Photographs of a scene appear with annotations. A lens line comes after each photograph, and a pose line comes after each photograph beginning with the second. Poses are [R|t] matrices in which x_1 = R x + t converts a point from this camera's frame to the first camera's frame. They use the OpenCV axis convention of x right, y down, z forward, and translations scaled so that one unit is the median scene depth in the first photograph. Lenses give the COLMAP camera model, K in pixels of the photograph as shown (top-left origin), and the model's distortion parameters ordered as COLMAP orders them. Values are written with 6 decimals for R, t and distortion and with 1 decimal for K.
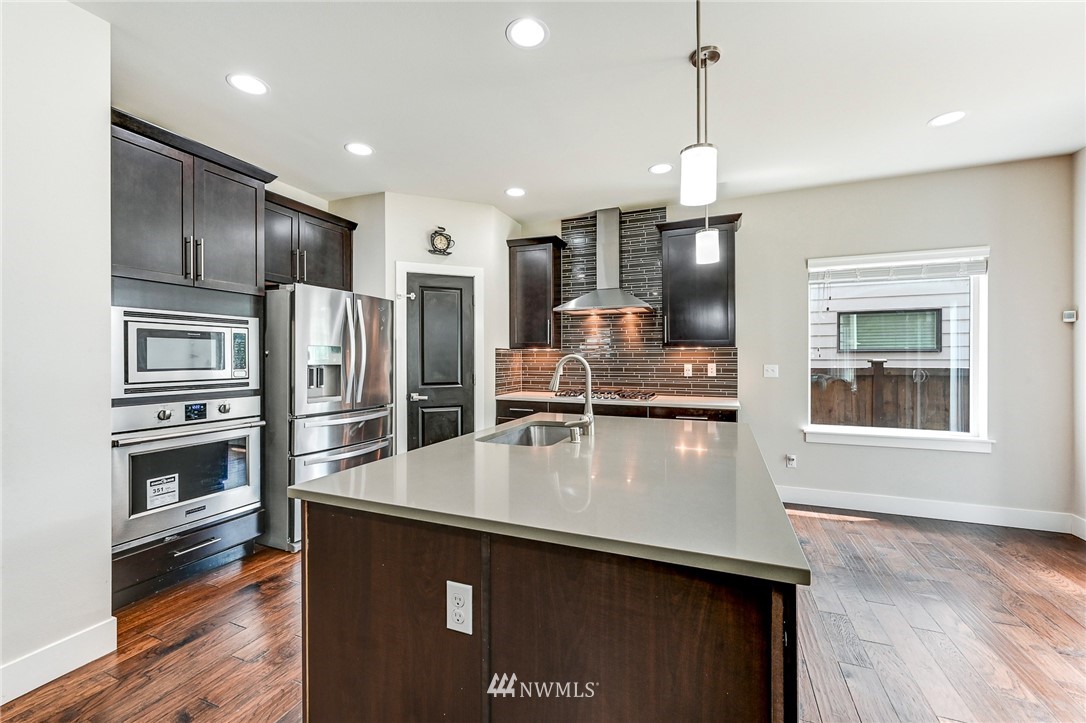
lens RADIAL K [[436.0, 0, 536.0], [0, 436.0, 361.2], [0, 0, 1]] dist [0.000741, -0.000095]
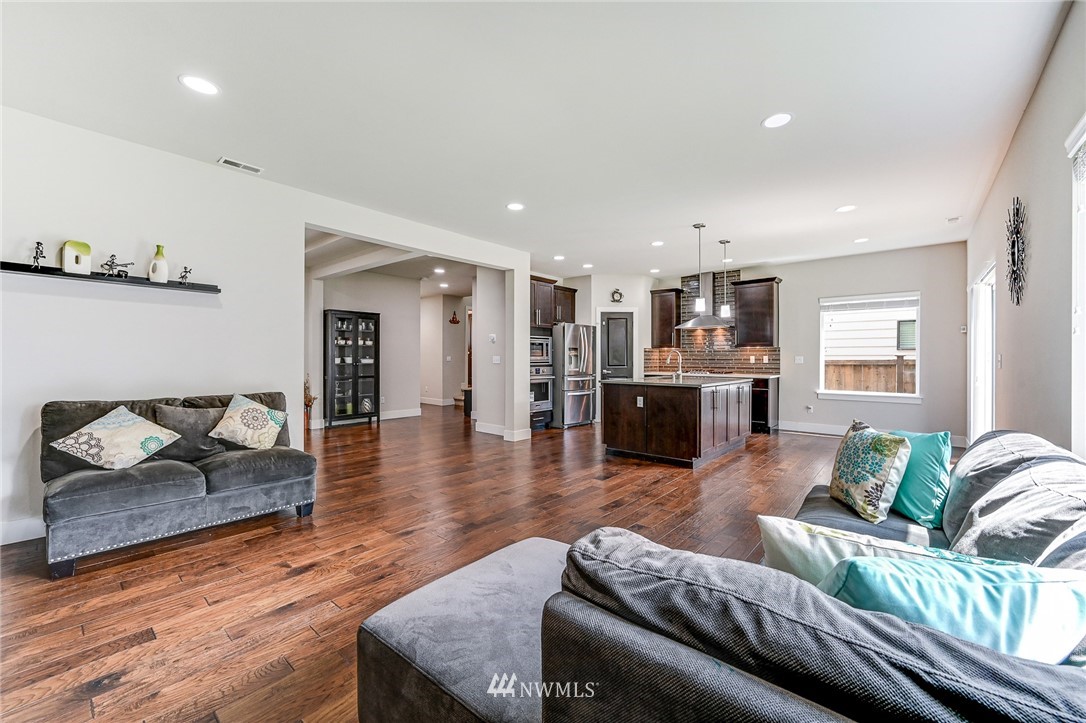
lens RADIAL K [[436.0, 0, 543.1], [0, 436.0, 357.4], [0, 0, 1]] dist [0.000741, -0.000095]
pose [[0.953637, 0.001574, -0.300955, 0.067519], [-0.003719, 0.999972, -0.006553, 0.027629], [0.300936, 0.007369, 0.953616, -1.055653]]
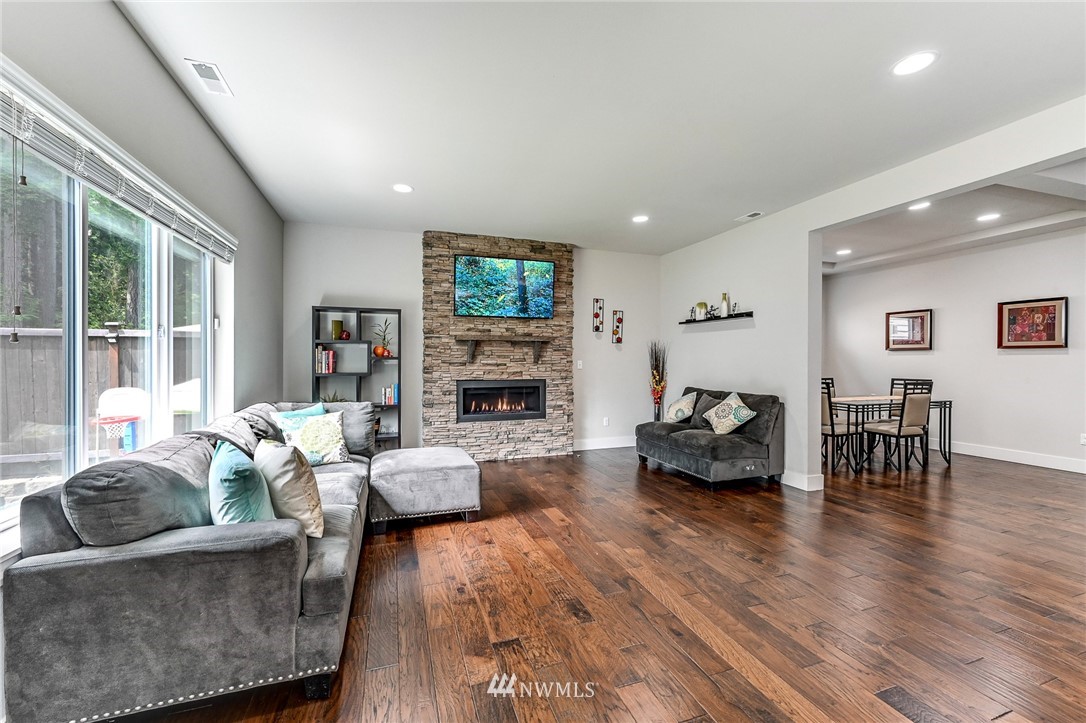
lens RADIAL K [[436.0, 0, 542.1], [0, 436.0, 362.5], [0, 0, 1]] dist [0.000741, -0.000095]
pose [[-0.746143, 0.006750, -0.665751, 0.386722], [0.002085, 0.999967, 0.007802, 0.006749], [0.665782, 0.004433, -0.746133, 0.101203]]
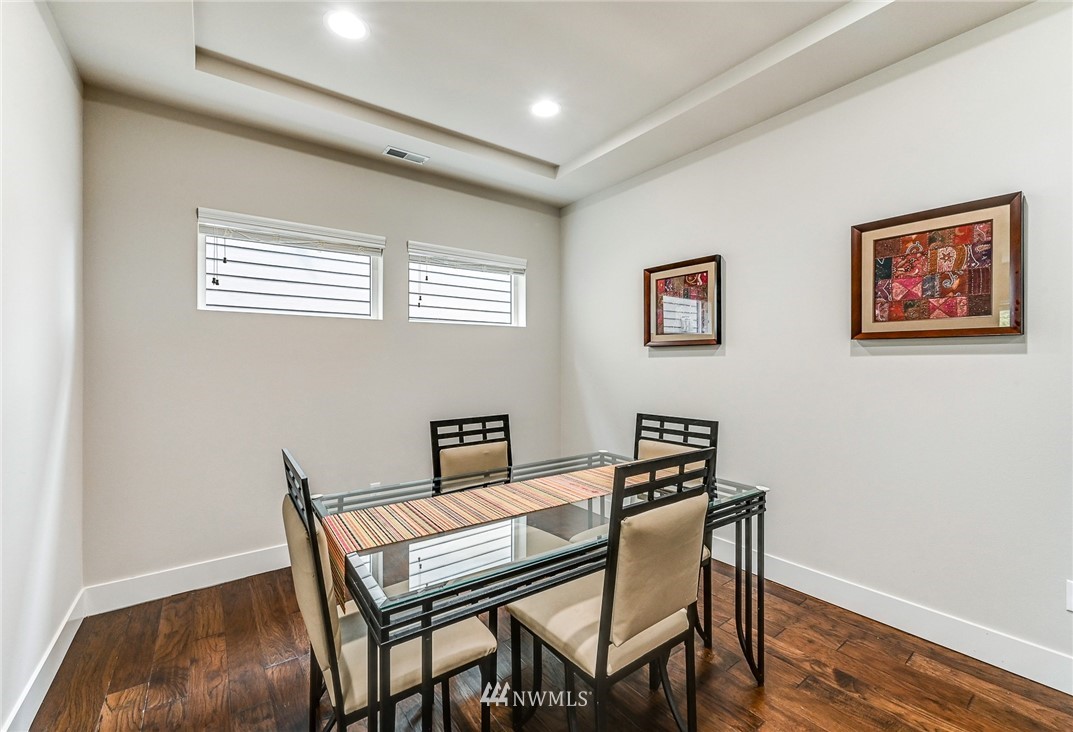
lens RADIAL K [[434.3, 0, 531.8], [0, 434.3, 364.8], [0, 0, 1]] dist [-0.000217, 0.000137]
pose [[-0.516919, 0.004745, -0.856021, -0.874999], [0.003360, 0.999988, 0.003513, 0.005501], [0.856027, -0.001060, -0.516929, -0.028105]]
